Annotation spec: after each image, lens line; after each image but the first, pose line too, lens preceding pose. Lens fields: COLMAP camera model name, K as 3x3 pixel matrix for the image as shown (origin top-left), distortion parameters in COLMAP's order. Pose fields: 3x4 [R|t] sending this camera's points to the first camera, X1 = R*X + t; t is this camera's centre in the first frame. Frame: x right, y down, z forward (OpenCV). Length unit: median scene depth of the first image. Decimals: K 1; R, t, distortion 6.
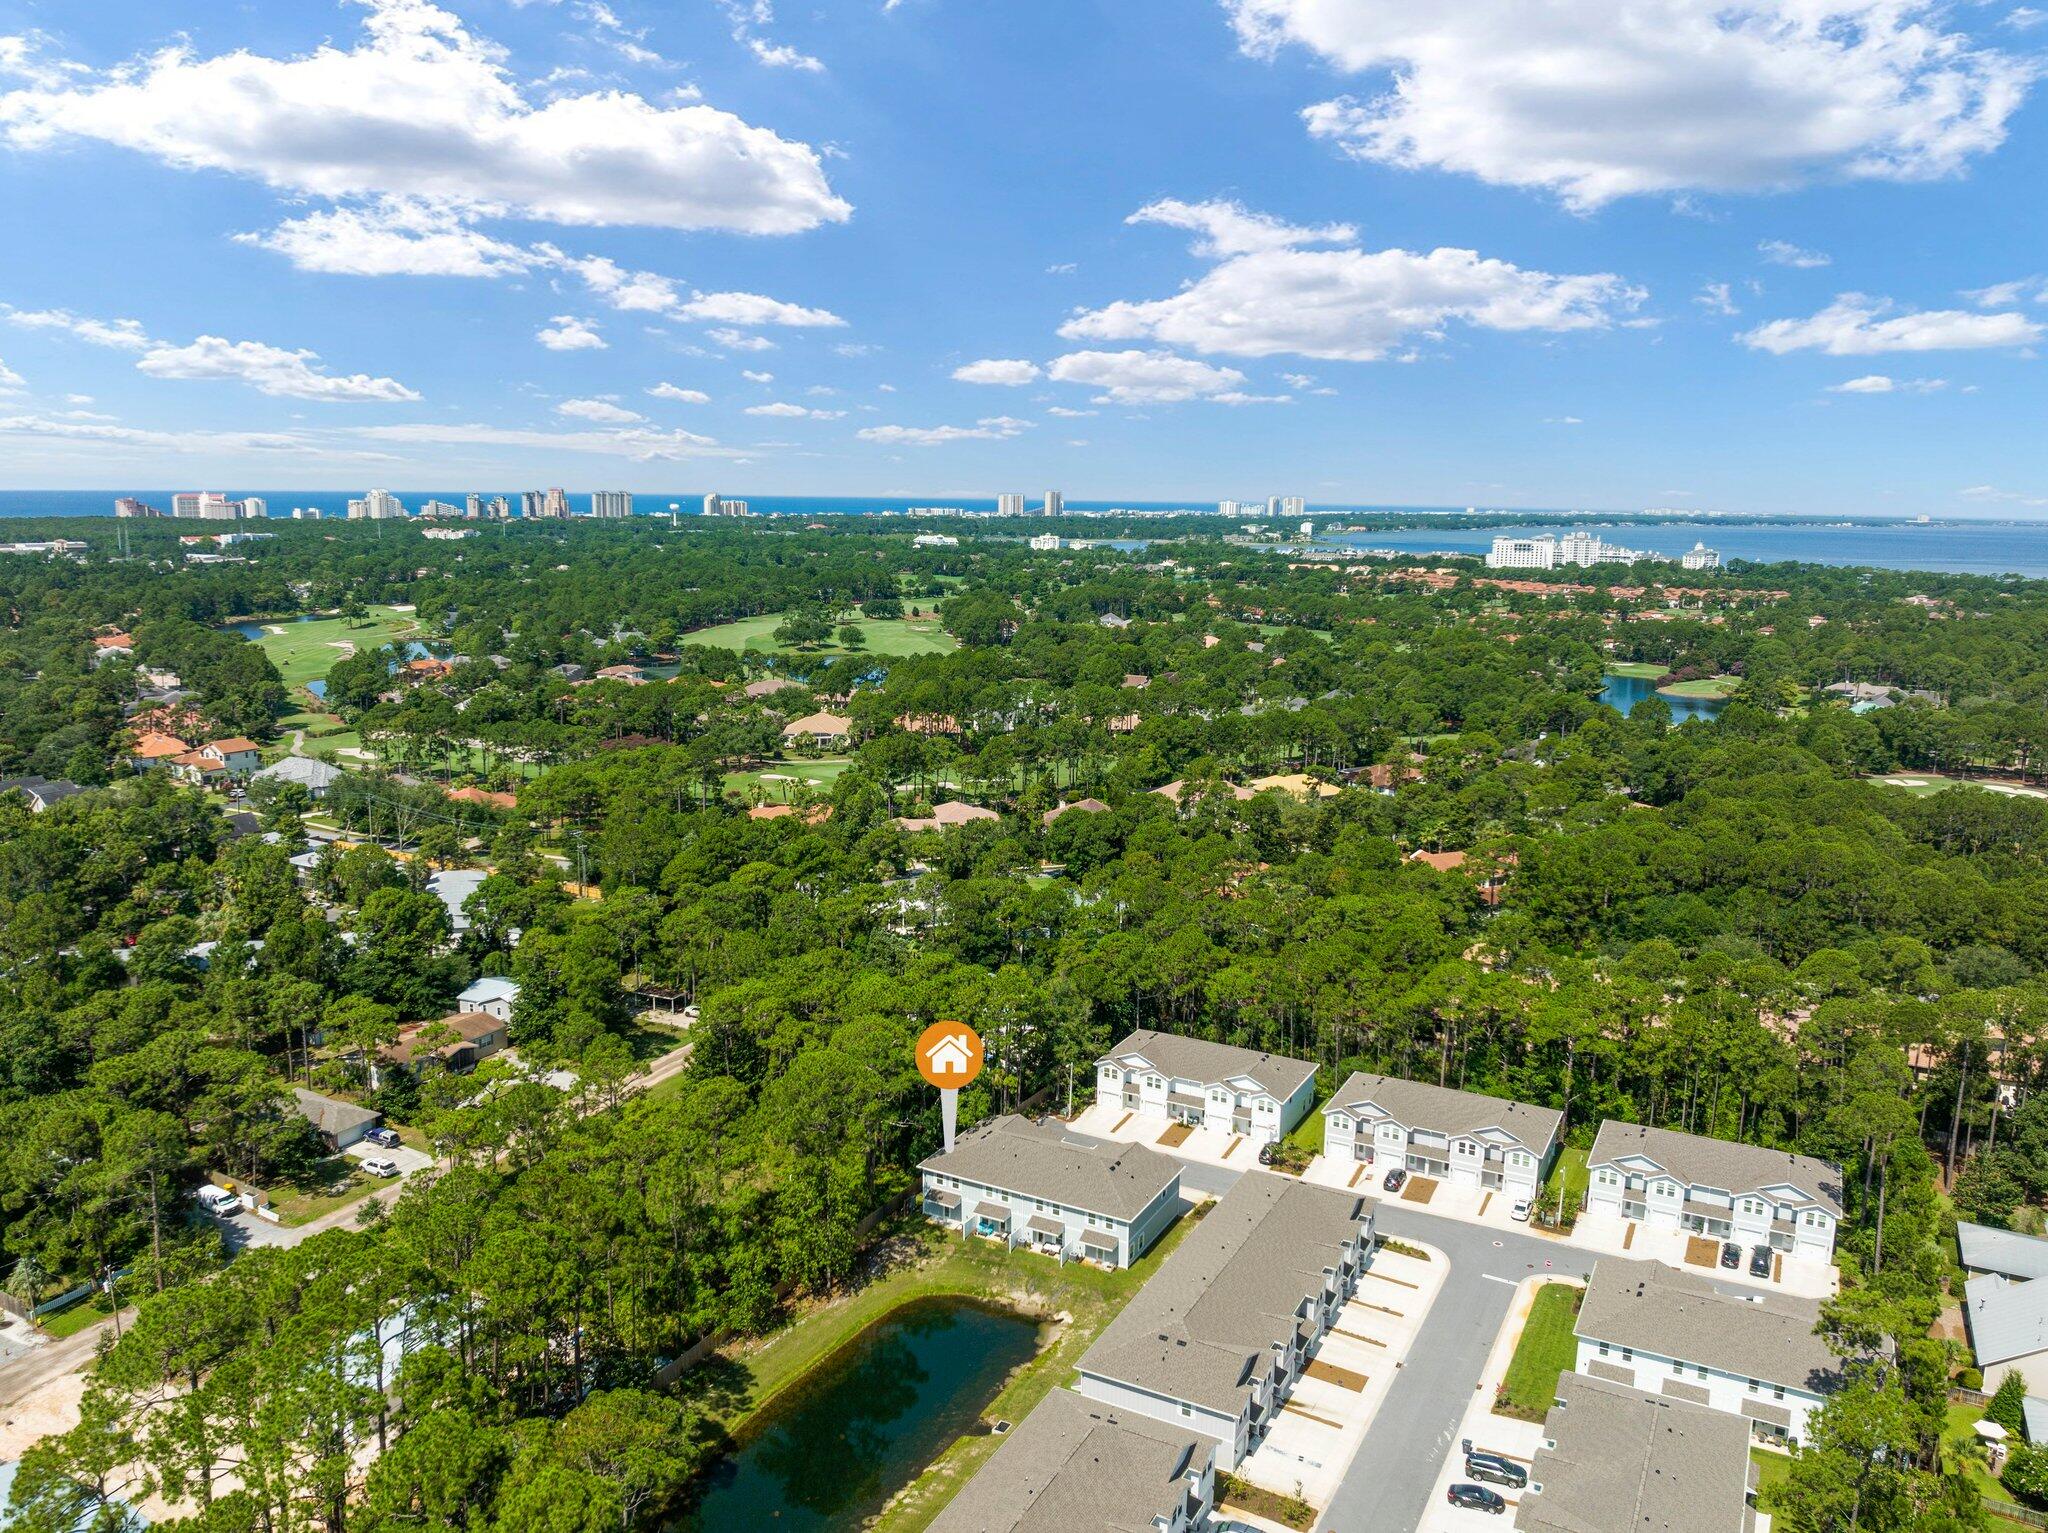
lens RADIAL K [[1485.8, 0, 1024.0], [0, 1485.8, 766.5], [0, 0, 1]] dist [-0.037608, -0.002967]
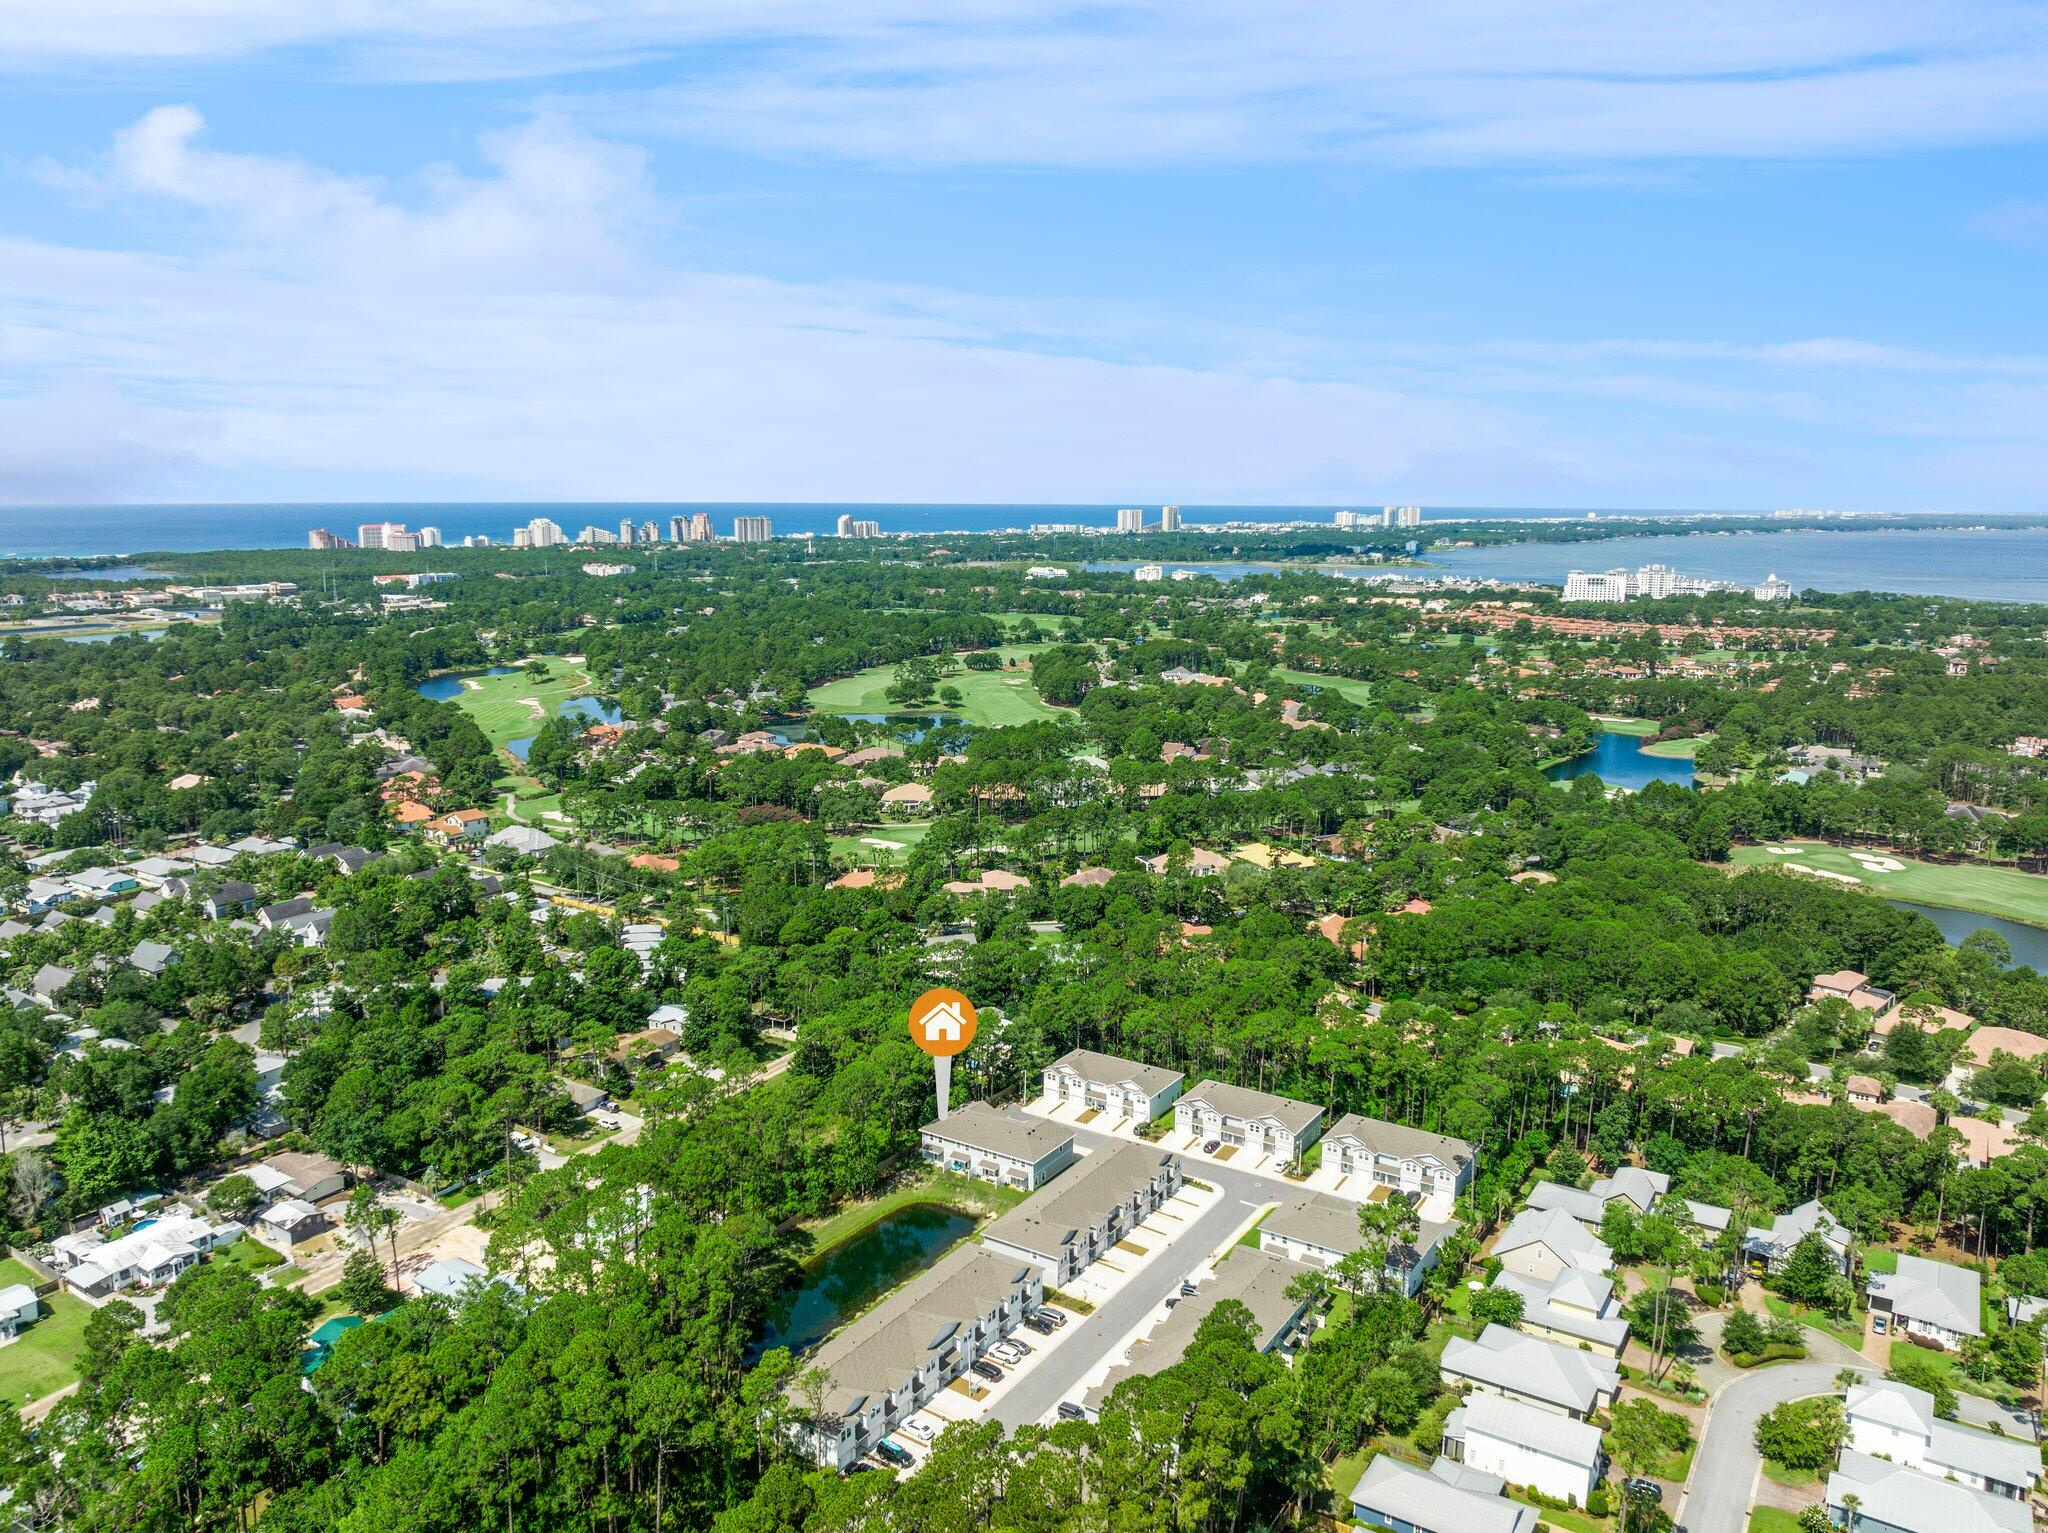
lens RADIAL K [[1470.2, 0, 1024.0], [0, 1470.2, 766.5], [0, 0, 1]] dist [-0.034687, 0.000960]
pose [[0.996051, 0.003487, -0.088710, 0.147572], [-0.003176, 0.999988, 0.003651, -0.116410], [0.088722, -0.003355, 0.996051, -0.503591]]
